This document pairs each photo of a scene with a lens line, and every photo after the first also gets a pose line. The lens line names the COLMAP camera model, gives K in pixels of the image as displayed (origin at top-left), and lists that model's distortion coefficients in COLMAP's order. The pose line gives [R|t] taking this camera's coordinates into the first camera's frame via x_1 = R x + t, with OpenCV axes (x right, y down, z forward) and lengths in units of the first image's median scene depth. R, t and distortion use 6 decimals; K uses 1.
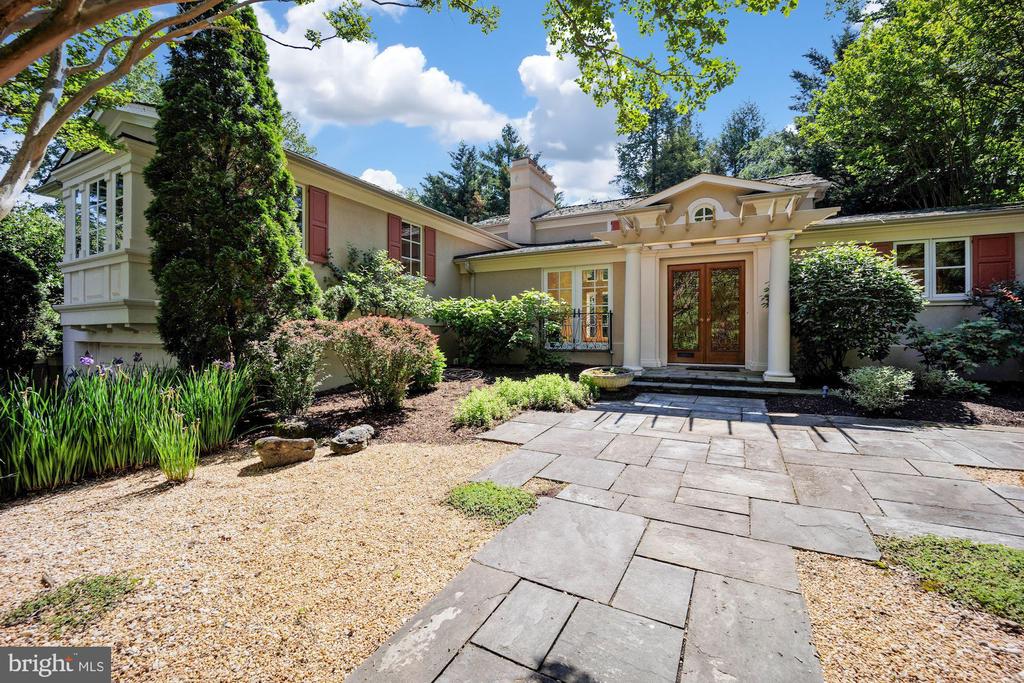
lens RADIAL K [[420.6, 0, 513.8], [0, 420.6, 337.8], [0, 0, 1]] dist [-0.002355, -0.000179]
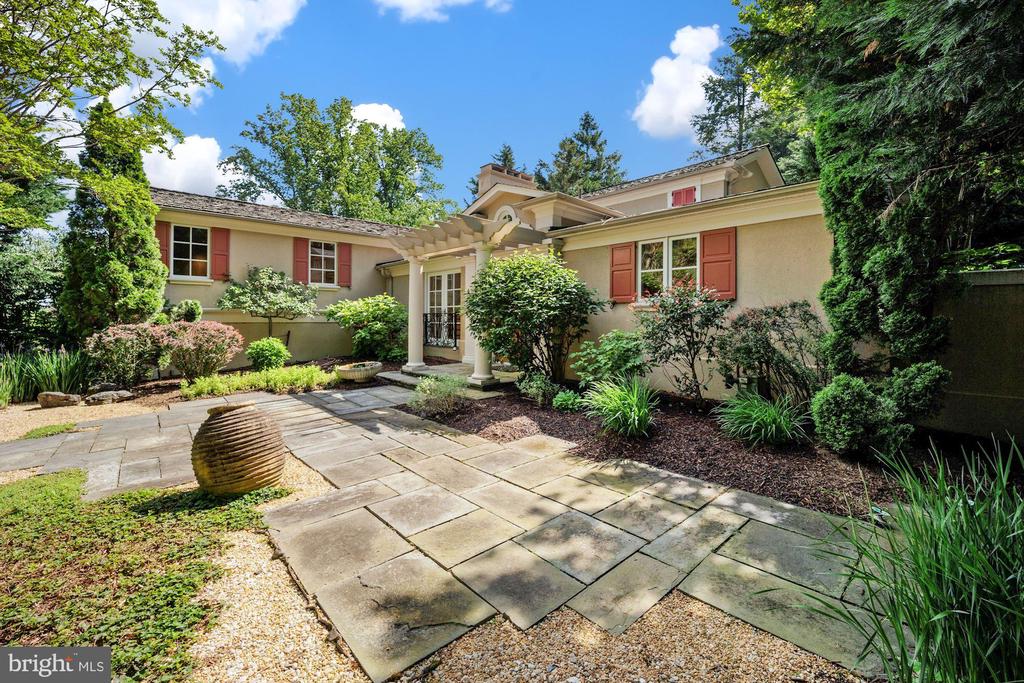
lens RADIAL K [[420.6, 0, 514.0], [0, 420.6, 332.9], [0, 0, 1]] dist [-0.002355, -0.000179]
pose [[0.941786, 0.014626, -0.335894, 0.903013], [-0.008653, 0.999777, 0.019271, -0.037702], [0.336101, -0.015243, 0.941703, 0.016873]]
